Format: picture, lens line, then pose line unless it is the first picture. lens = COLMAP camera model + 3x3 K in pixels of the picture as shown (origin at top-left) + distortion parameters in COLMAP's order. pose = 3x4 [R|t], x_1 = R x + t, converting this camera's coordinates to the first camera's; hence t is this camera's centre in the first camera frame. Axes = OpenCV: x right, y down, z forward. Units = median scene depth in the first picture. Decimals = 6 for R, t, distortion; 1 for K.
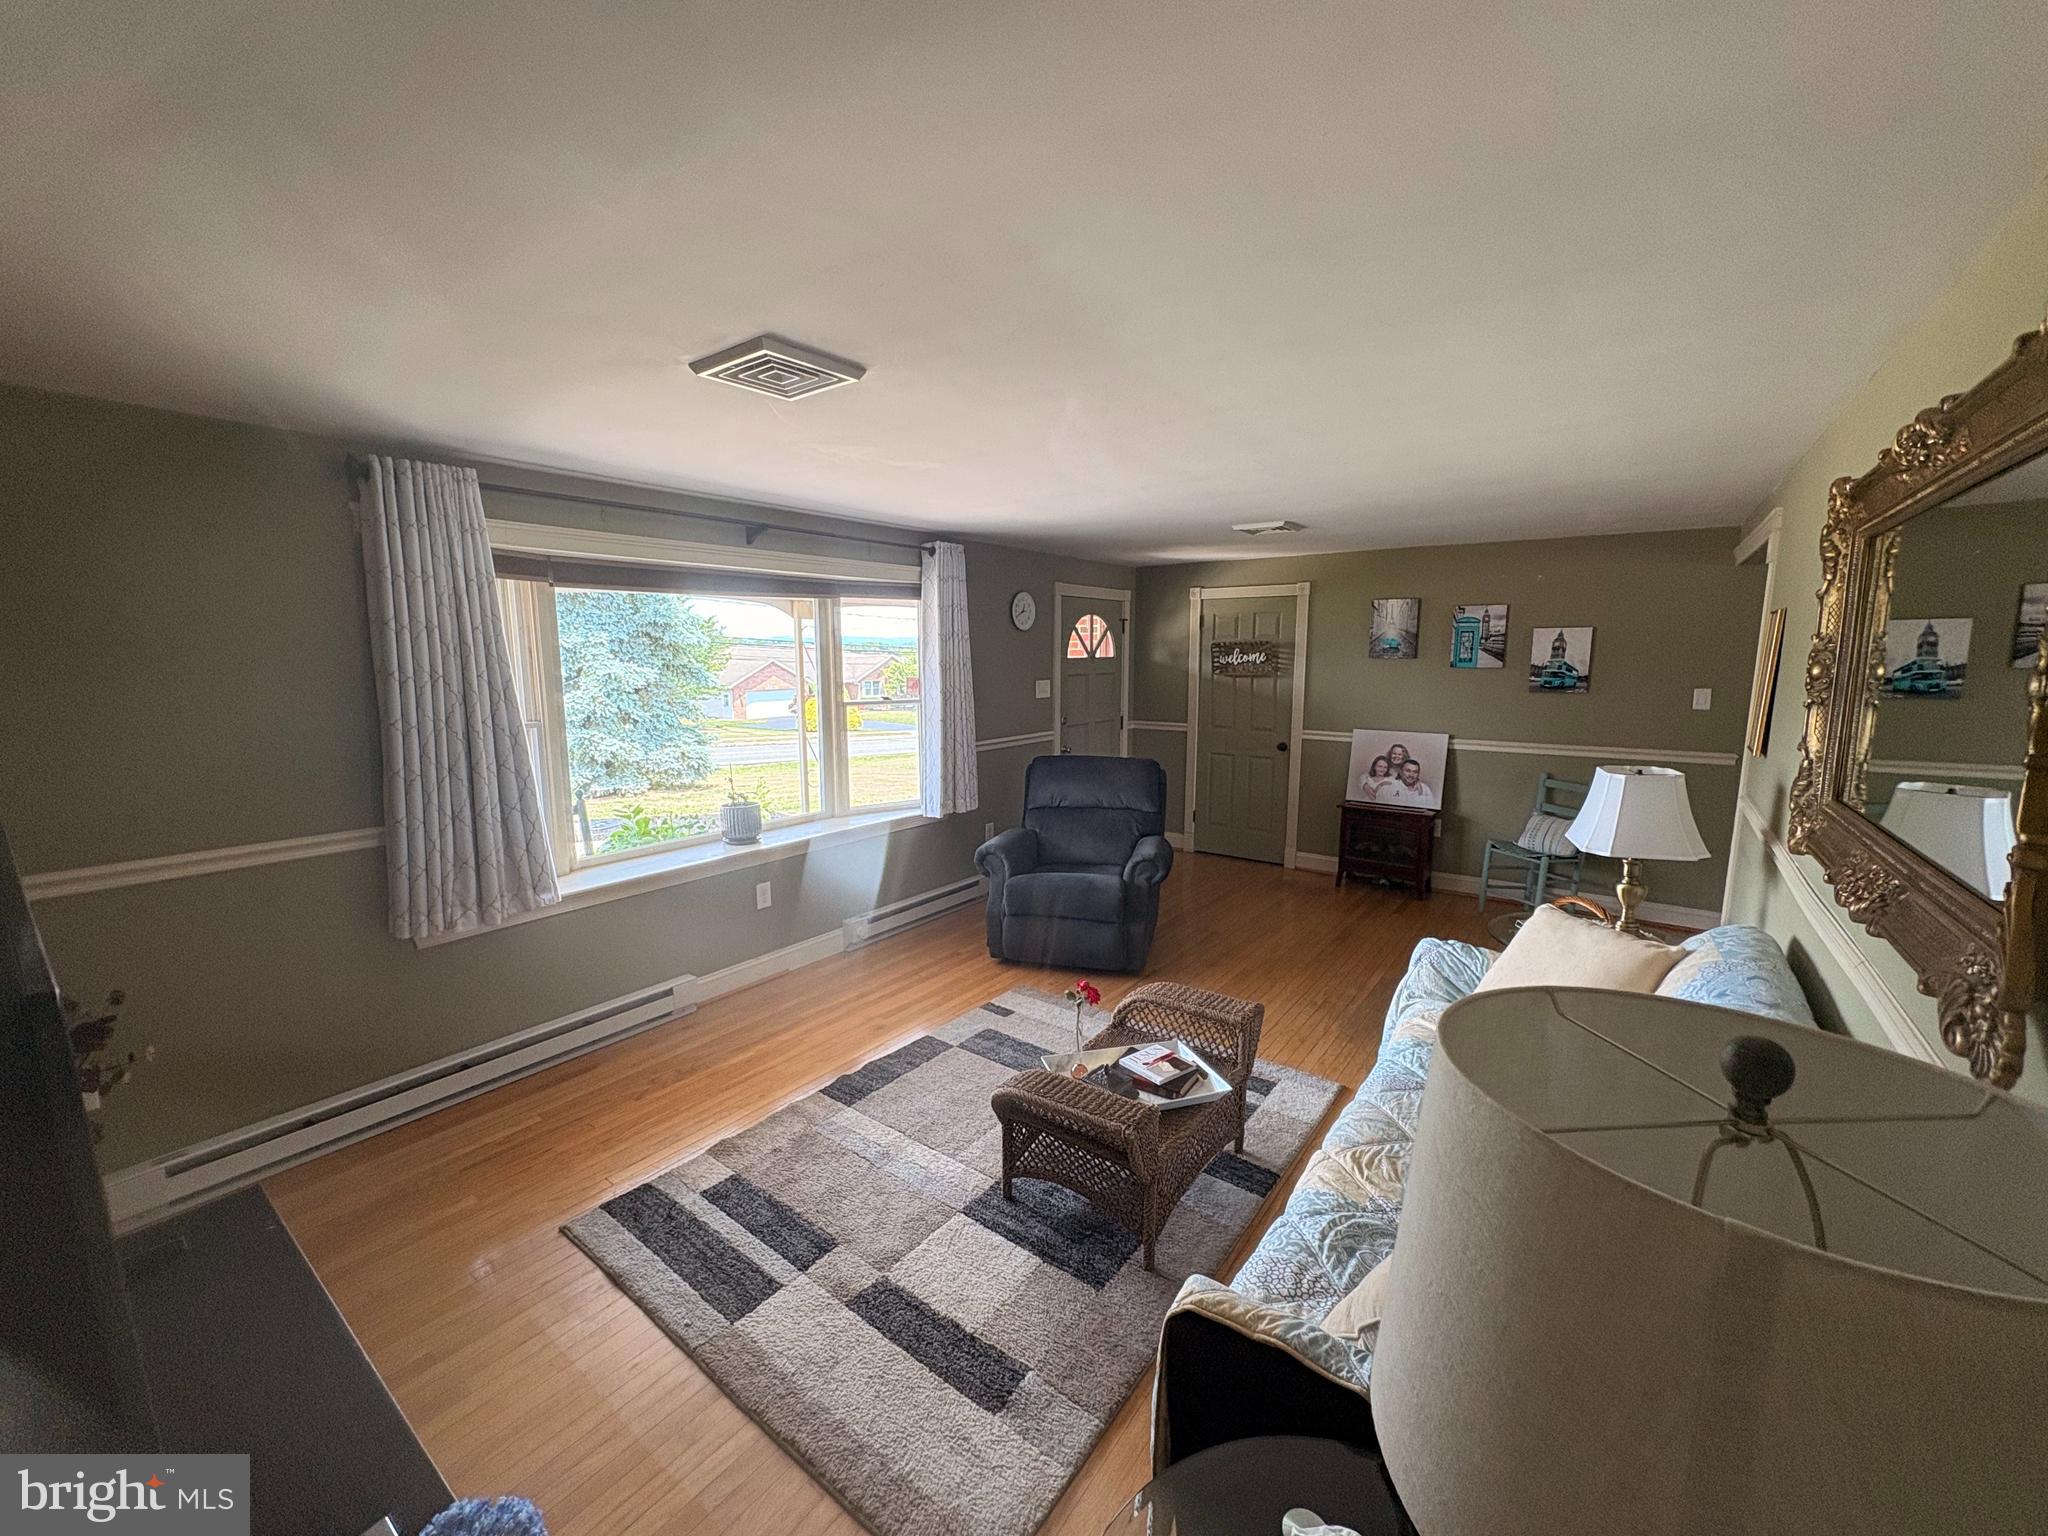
lens RADIAL K [[819.8, 0, 1025.7], [0, 819.8, 775.4], [0, 0, 1]] dist [0.000612, -0.000338]
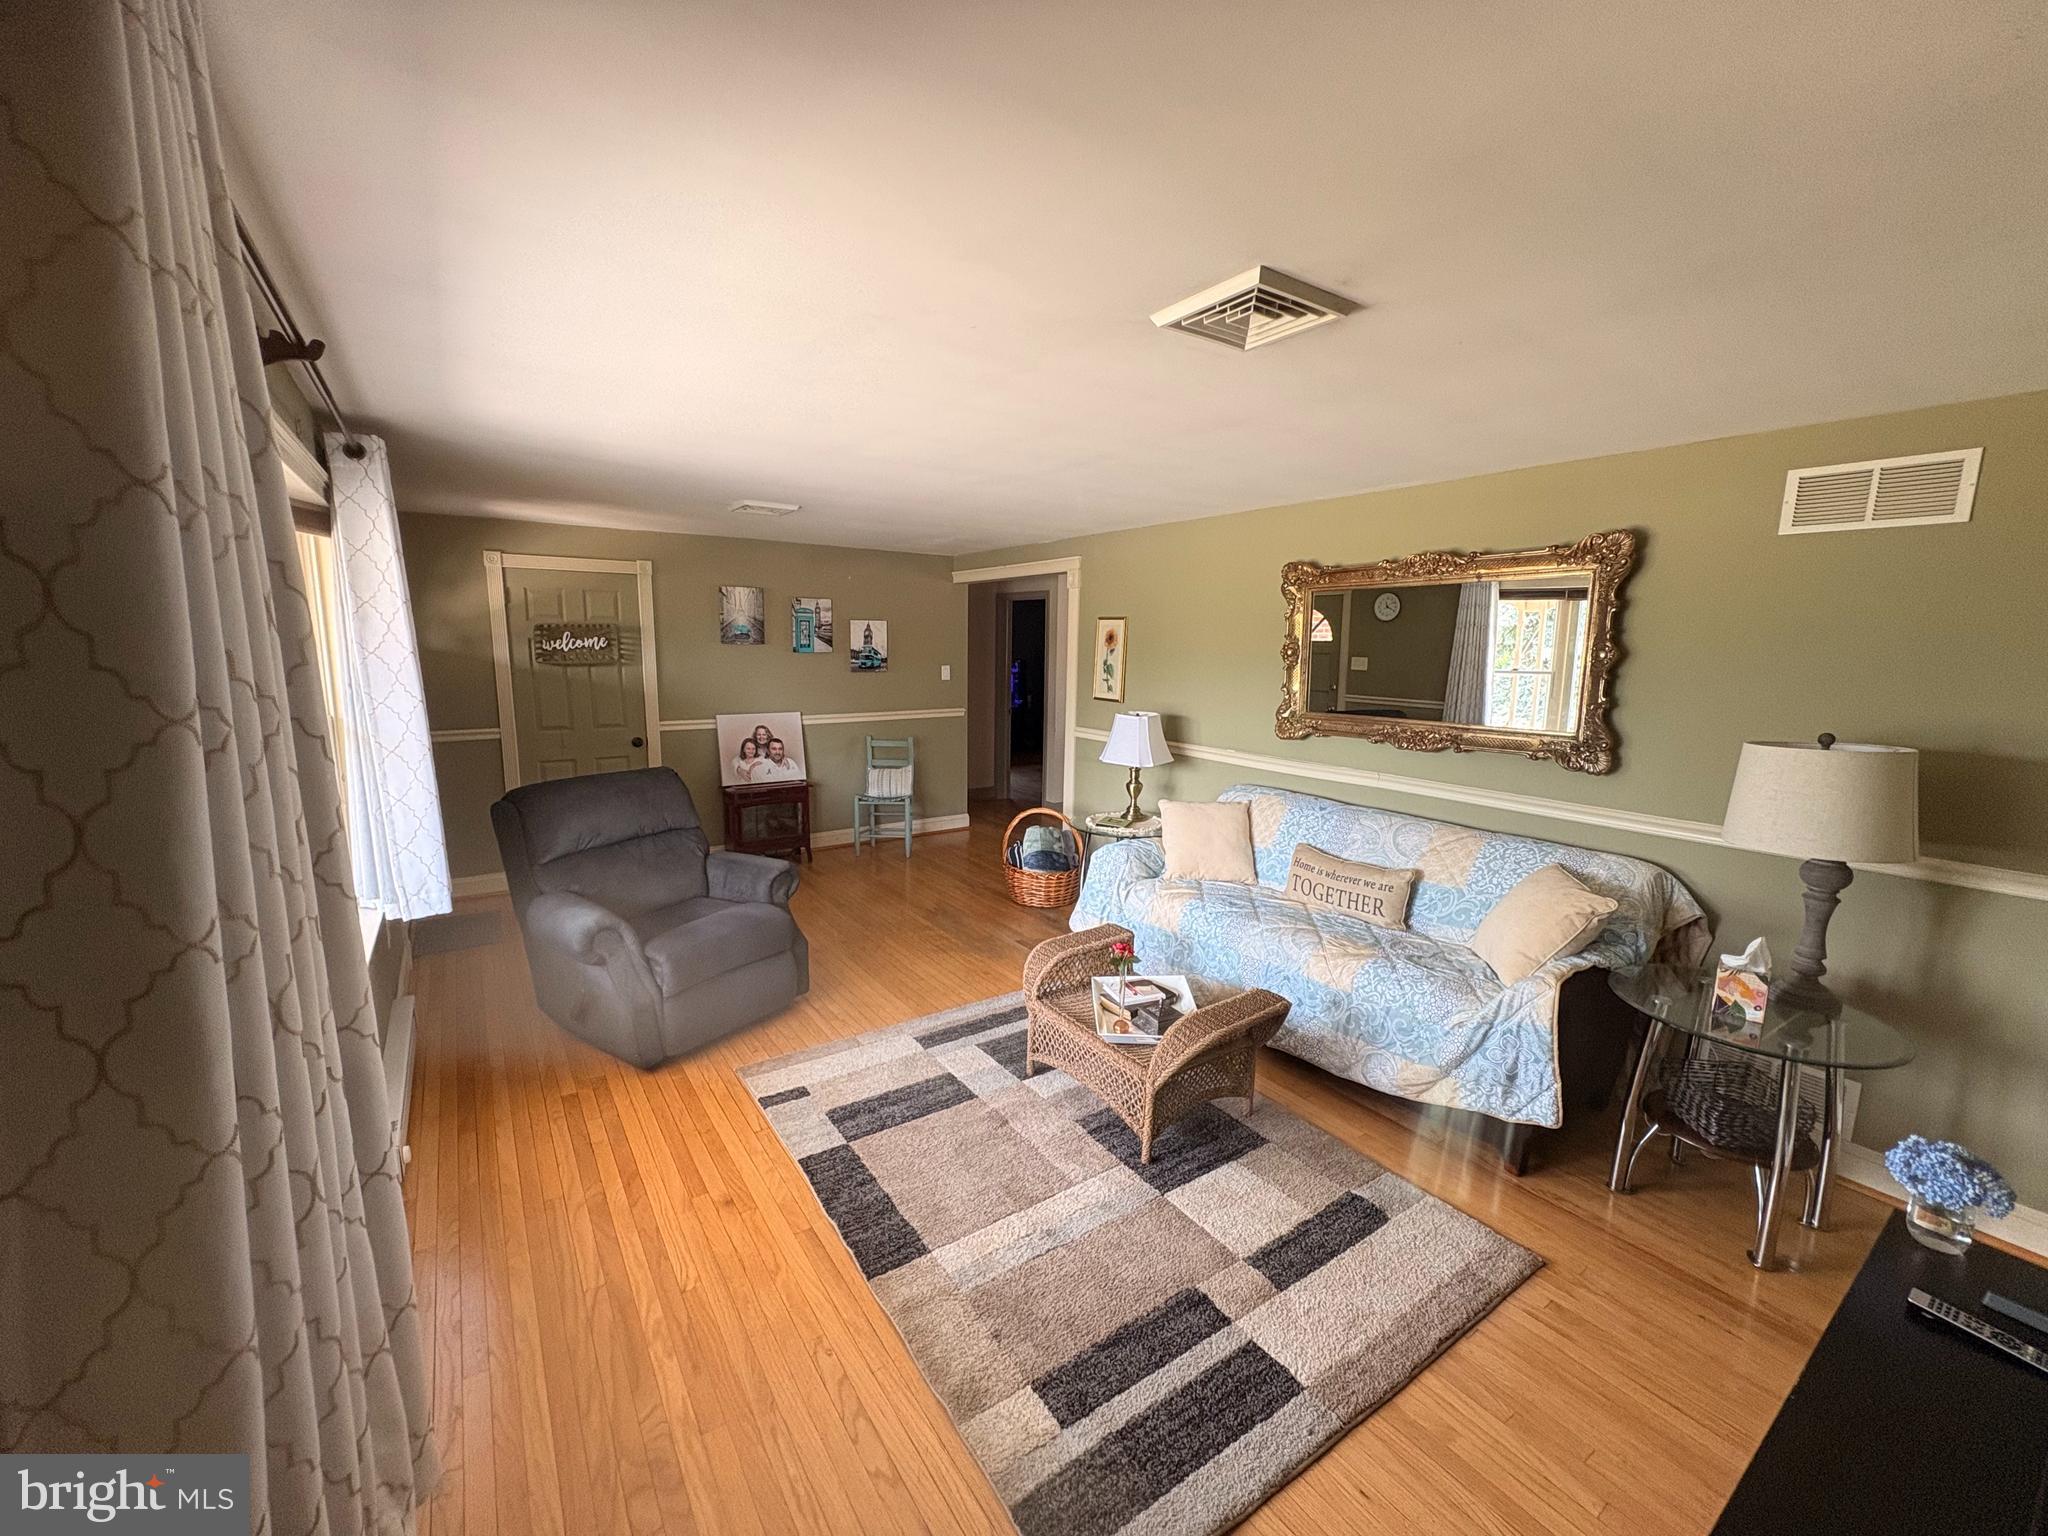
lens RADIAL K [[819.8, 0, 1028.0], [0, 819.8, 763.8], [0, 0, 1]] dist [0.000612, -0.000338]
pose [[0.307958, -0.134968, 0.941778, -0.481792], [0.133004, 0.986273, 0.097853, -0.051340], [-0.942057, 0.095126, 0.321682, 0.375335]]
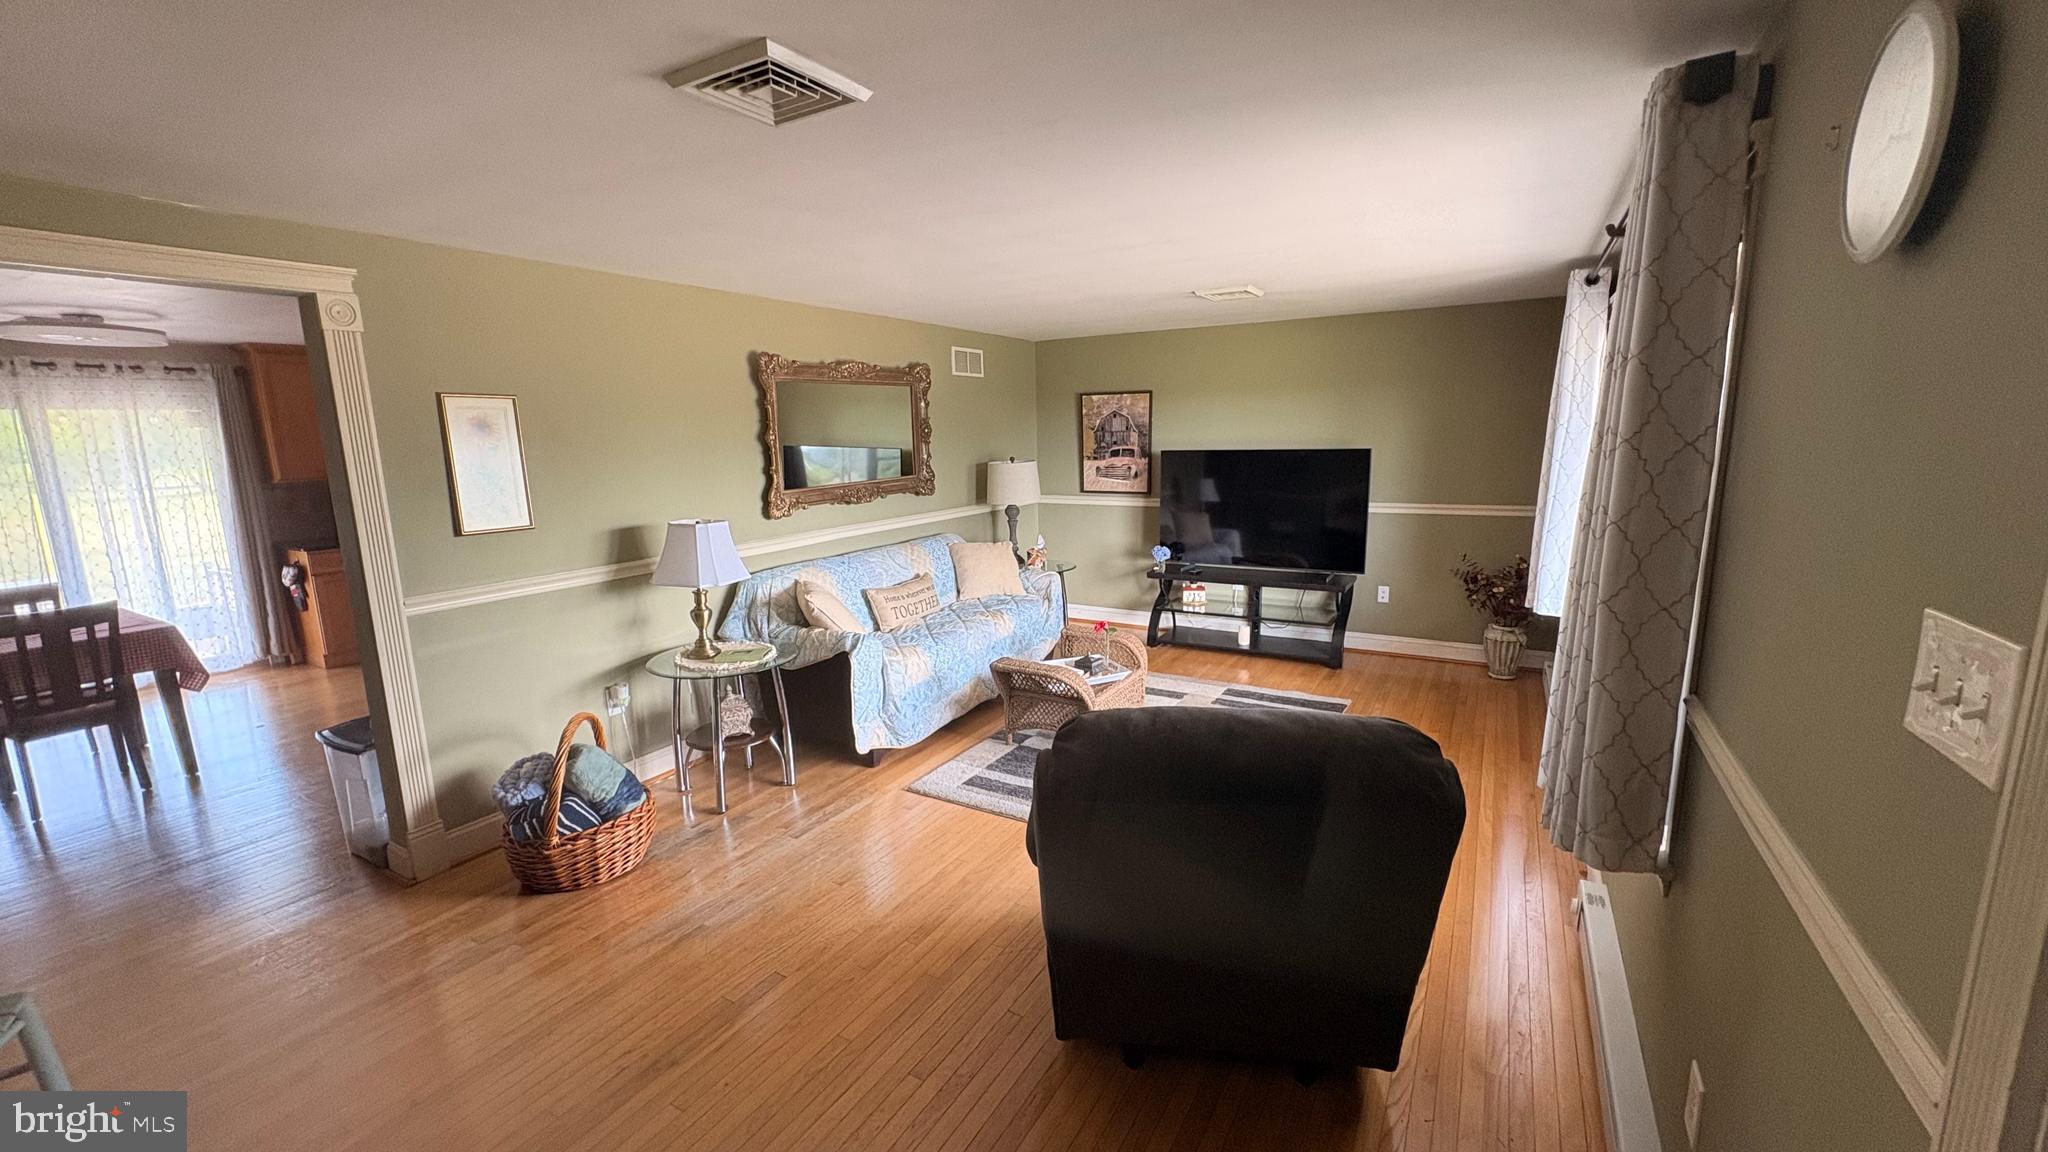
lens RADIAL K [[818.0, 0, 1021.5], [0, 818.0, 575.2], [0, 0, 1]] dist [-0.000390, 0.000365]
pose [[-0.993417, 0.040541, -0.107139, 0.209521], [0.003715, 0.946191, 0.323586, -0.185619], [0.114492, 0.321058, -0.940113, 1.266059]]
